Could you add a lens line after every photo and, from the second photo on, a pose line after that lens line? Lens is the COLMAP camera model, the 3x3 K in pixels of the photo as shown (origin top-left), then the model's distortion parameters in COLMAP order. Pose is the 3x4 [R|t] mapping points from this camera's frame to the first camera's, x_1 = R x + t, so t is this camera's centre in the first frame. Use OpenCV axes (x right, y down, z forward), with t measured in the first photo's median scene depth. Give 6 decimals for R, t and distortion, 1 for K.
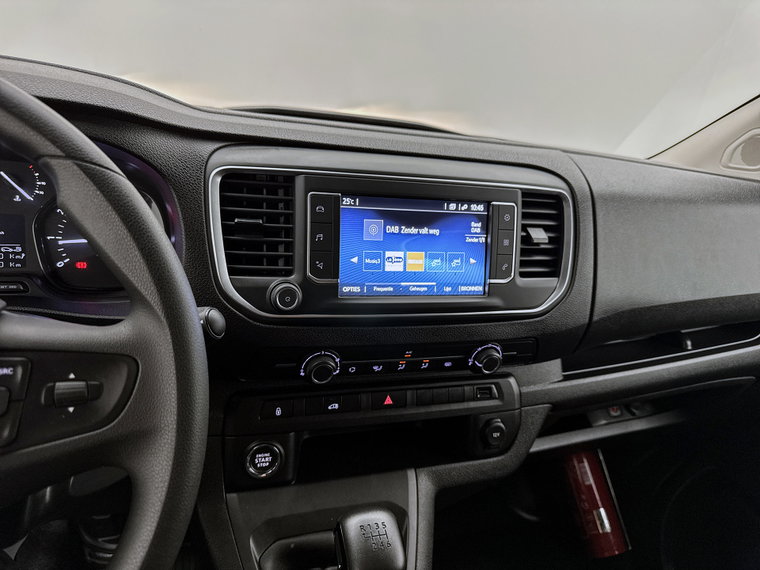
lens RADIAL K [[544.9, 0, 378.7], [0, 544.9, 283.9], [0, 0, 1]] dist [0.049646, -0.036359]
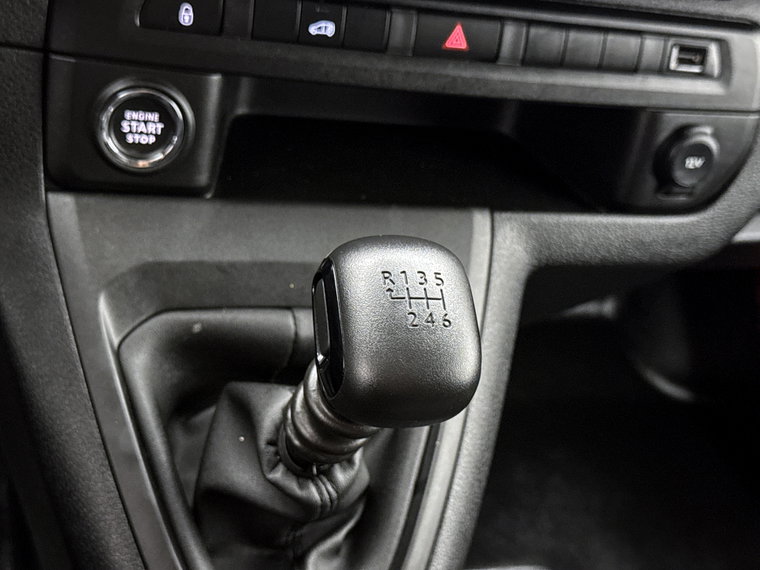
lens RADIAL K [[1150.5, 0, 381.6], [0, 1150.5, 288.0], [0, 0, 1]] dist [0.097166, 0.000000]
pose [[0.990890, 0.131817, 0.027606, -0.040312], [-0.133740, 0.938958, 0.316974, 0.133858], [0.015862, -0.317778, 0.948033, 0.142512]]
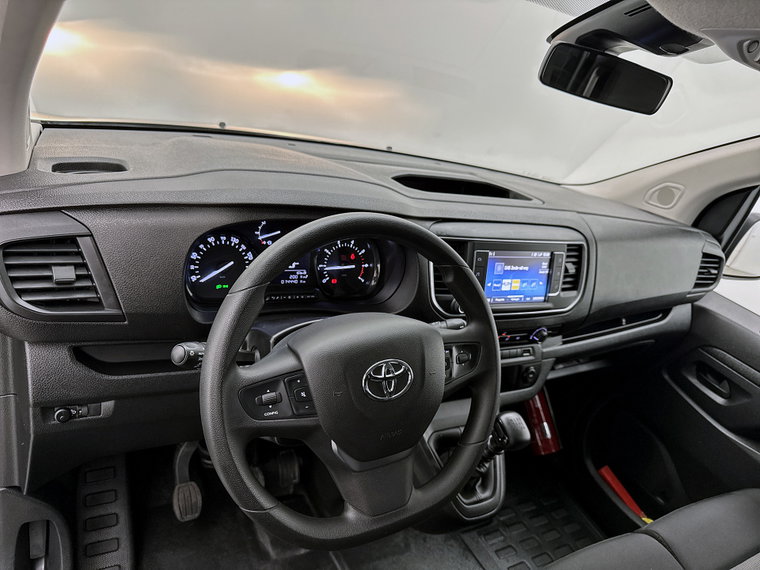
lens RADIAL K [[544.9, 0, 377.3], [0, 544.9, 286.5], [0, 0, 1]] dist [0.049646, -0.036359]
pose [[0.981398, 0.025041, 0.190342, -0.709144], [-0.045811, 0.993362, 0.105515, -0.198668], [-0.186436, -0.112272, 0.976031, -0.682086]]
